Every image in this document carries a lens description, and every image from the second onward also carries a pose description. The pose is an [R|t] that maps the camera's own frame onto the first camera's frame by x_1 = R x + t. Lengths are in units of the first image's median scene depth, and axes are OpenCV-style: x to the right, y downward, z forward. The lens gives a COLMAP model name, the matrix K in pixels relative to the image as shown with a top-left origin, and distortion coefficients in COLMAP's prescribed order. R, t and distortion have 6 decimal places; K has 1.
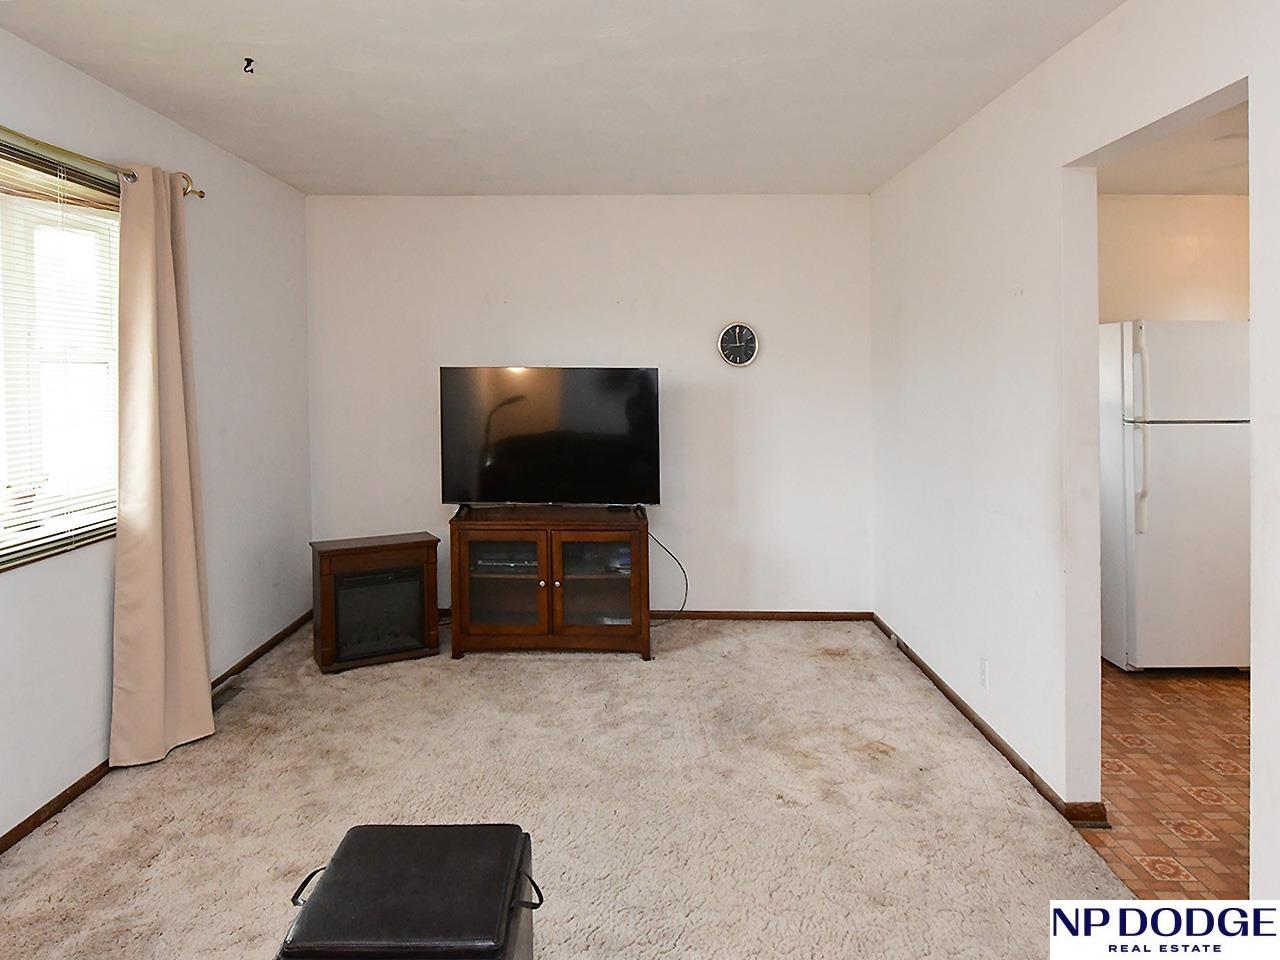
lens RADIAL K [[808.3, 0, 645.3], [0, 808.3, 434.5], [0, 0, 1]] dist [-0.008090, -0.002675]
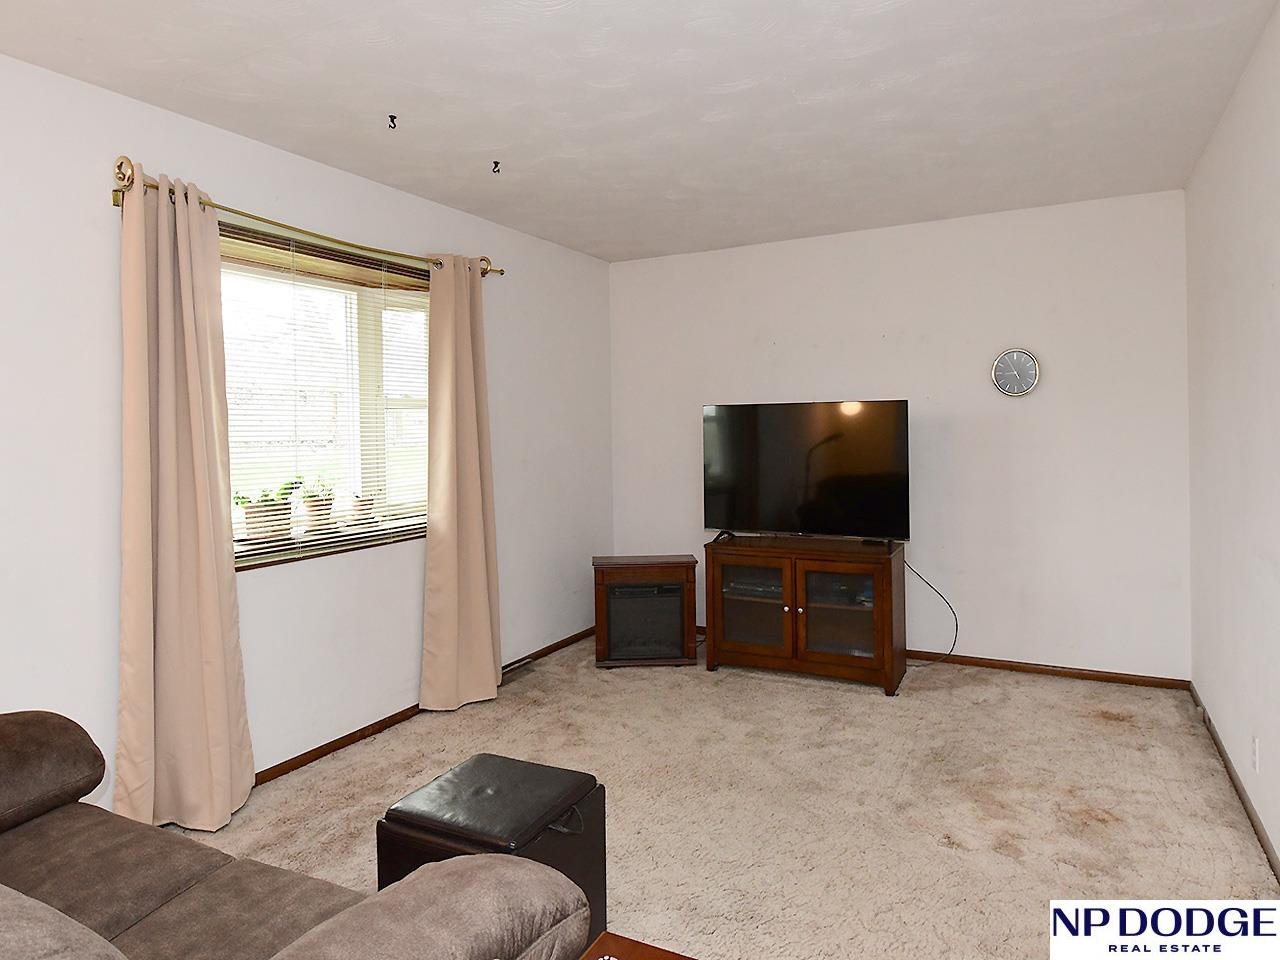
lens RADIAL K [[808.3, 0, 663.4], [0, 808.3, 486.6], [0, 0, 1]] dist [-0.008090, -0.002675]
pose [[0.889363, 0.014425, -0.456974, 0.256832], [-0.013047, 0.999896, 0.006170, 0.026423], [0.457015, 0.000475, 0.889459, -0.007315]]
